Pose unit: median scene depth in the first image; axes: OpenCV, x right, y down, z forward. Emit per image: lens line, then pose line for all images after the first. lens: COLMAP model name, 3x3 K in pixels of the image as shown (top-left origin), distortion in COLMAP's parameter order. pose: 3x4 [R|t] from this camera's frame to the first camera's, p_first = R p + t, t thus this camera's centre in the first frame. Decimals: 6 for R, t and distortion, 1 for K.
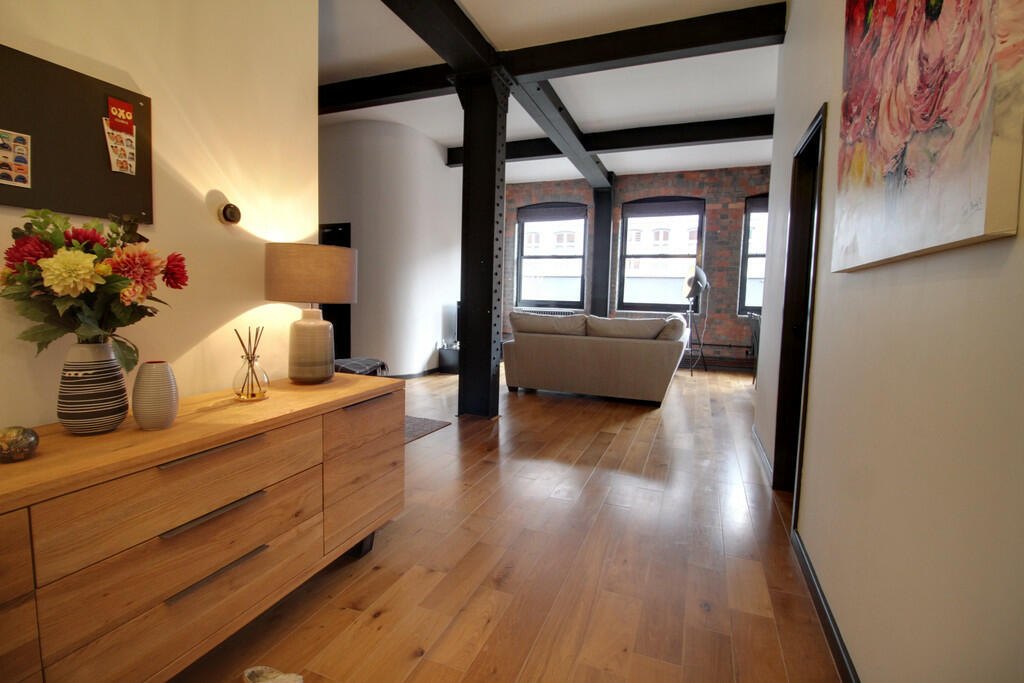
lens RADIAL K [[474.0, 0, 513.6], [0, 474.0, 337.7], [0, 0, 1]] dist [-0.005539, -0.006741]
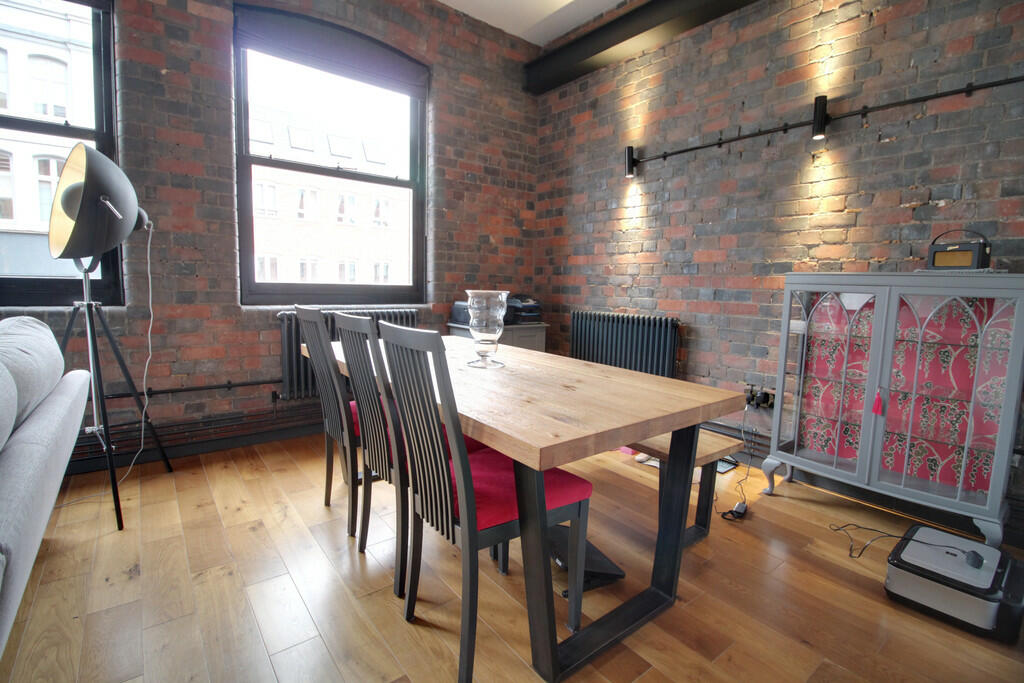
lens RADIAL K [[474.0, 0, 514.4], [0, 474.0, 338.3], [0, 0, 1]] dist [-0.005539, -0.006741]
pose [[0.499635, -0.104094, 0.859959, 0.242091], [0.059586, 0.994532, 0.085764, -0.041176], [-0.864184, 0.008391, 0.503105, 0.598198]]
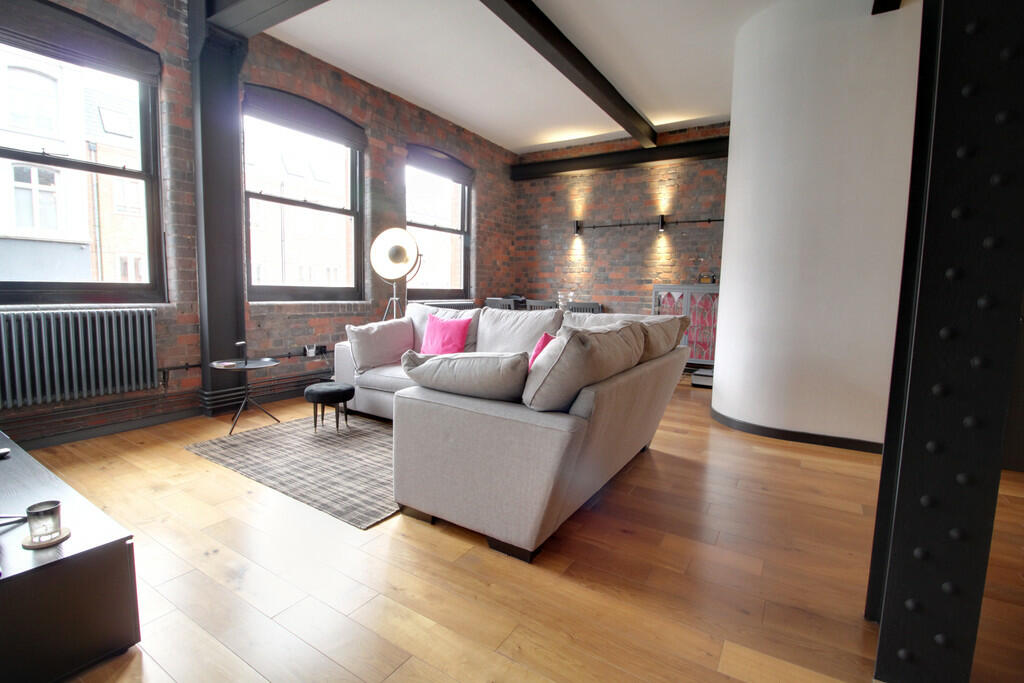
lens RADIAL K [[474.0, 0, 505.9], [0, 474.0, 340.7], [0, 0, 1]] dist [-0.005539, -0.006741]
pose [[0.181221, -0.127083, 0.975197, -0.244957], [0.065584, 0.990970, 0.116952, -0.062763], [-0.981253, 0.042763, 0.187919, 0.699879]]
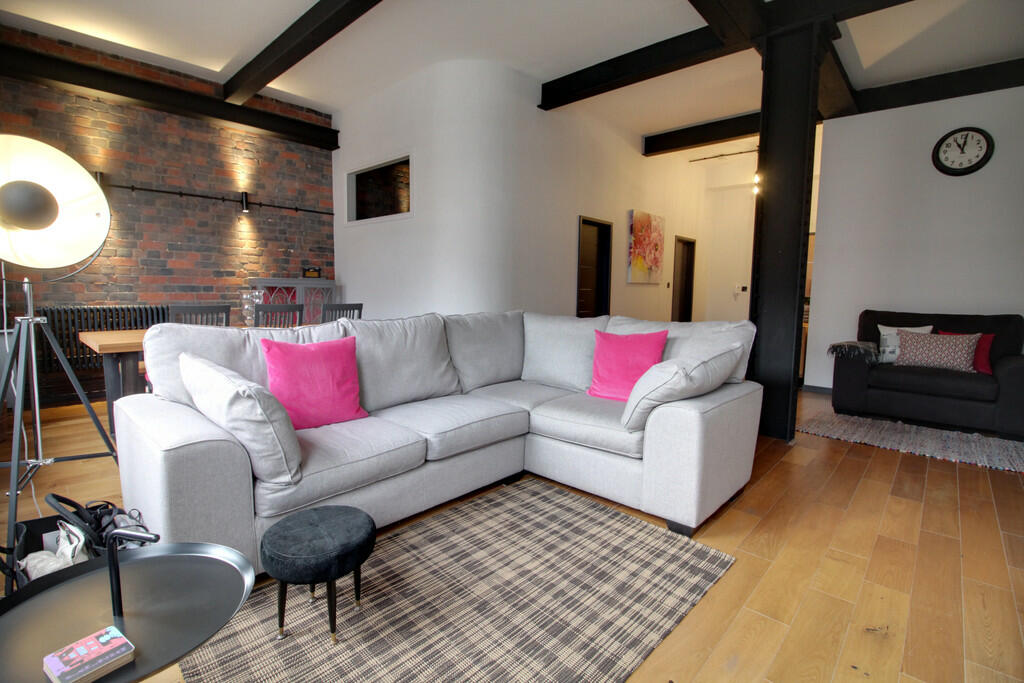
lens RADIAL K [[474.0, 0, 522.0], [0, 474.0, 332.9], [0, 0, 1]] dist [-0.005539, -0.006741]
pose [[-0.937009, -0.068136, 0.342594, 0.028365], [-0.006848, 0.984186, 0.177008, -0.090886], [-0.349237, 0.163512, -0.922658, 1.097873]]
